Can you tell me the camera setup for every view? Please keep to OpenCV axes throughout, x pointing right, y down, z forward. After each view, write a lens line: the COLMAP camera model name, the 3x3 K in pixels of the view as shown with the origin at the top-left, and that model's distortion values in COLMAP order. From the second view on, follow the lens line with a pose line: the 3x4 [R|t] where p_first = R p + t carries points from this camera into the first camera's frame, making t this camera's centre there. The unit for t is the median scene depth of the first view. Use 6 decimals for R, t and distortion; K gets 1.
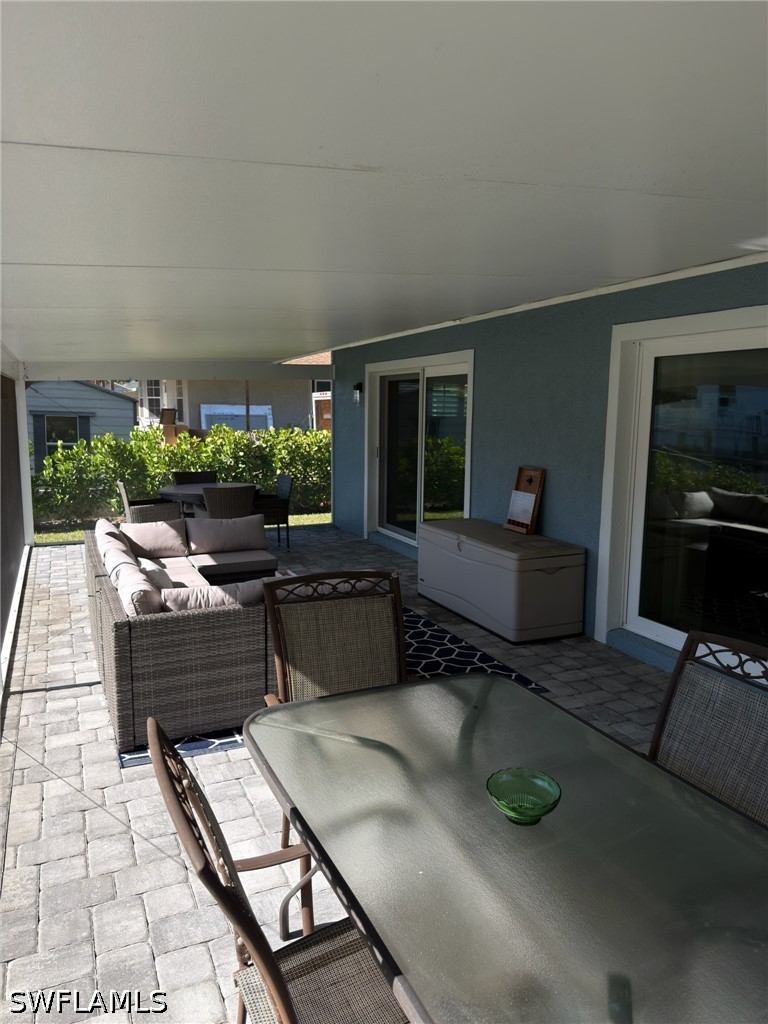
lens RADIAL K [[724.0, 0, 389.0], [0, 724.0, 507.1], [0, 0, 1]] dist [0.112137, -0.172066]
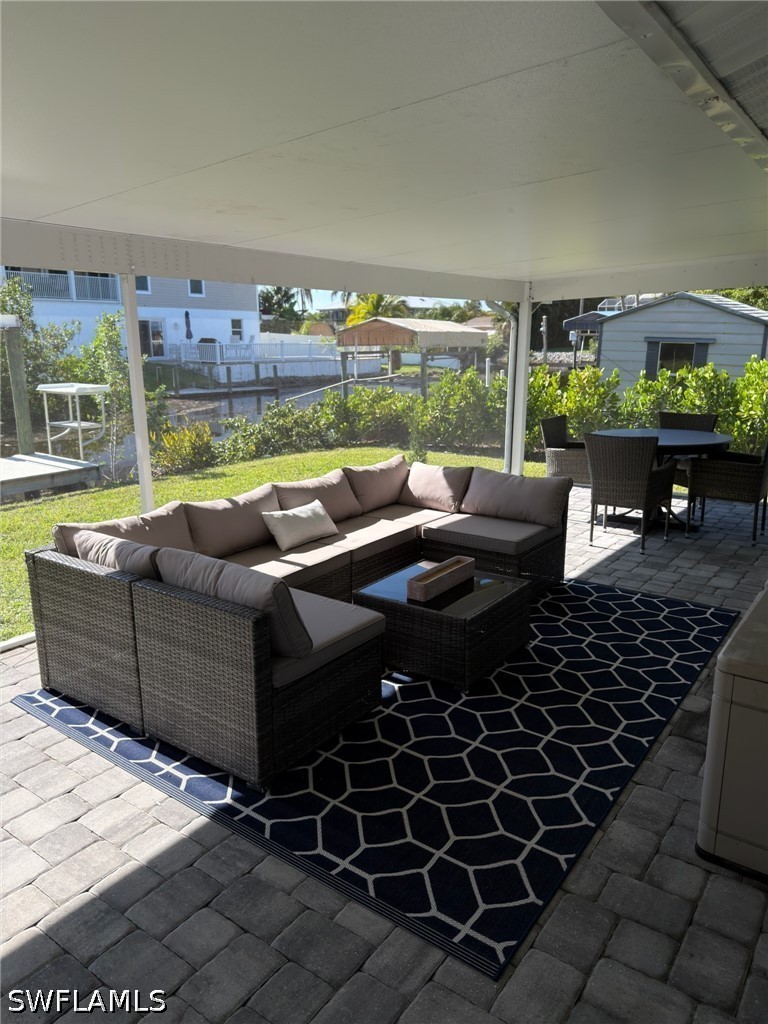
lens RADIAL K [[724.0, 0, 389.0], [0, 724.0, 507.1], [0, 0, 1]] dist [0.112137, -0.172066]
pose [[0.502228, 0.191836, -0.843188, 0.238574], [-0.116420, 0.981205, 0.153893, -0.036001], [0.856862, 0.020874, 0.515122, 0.351188]]
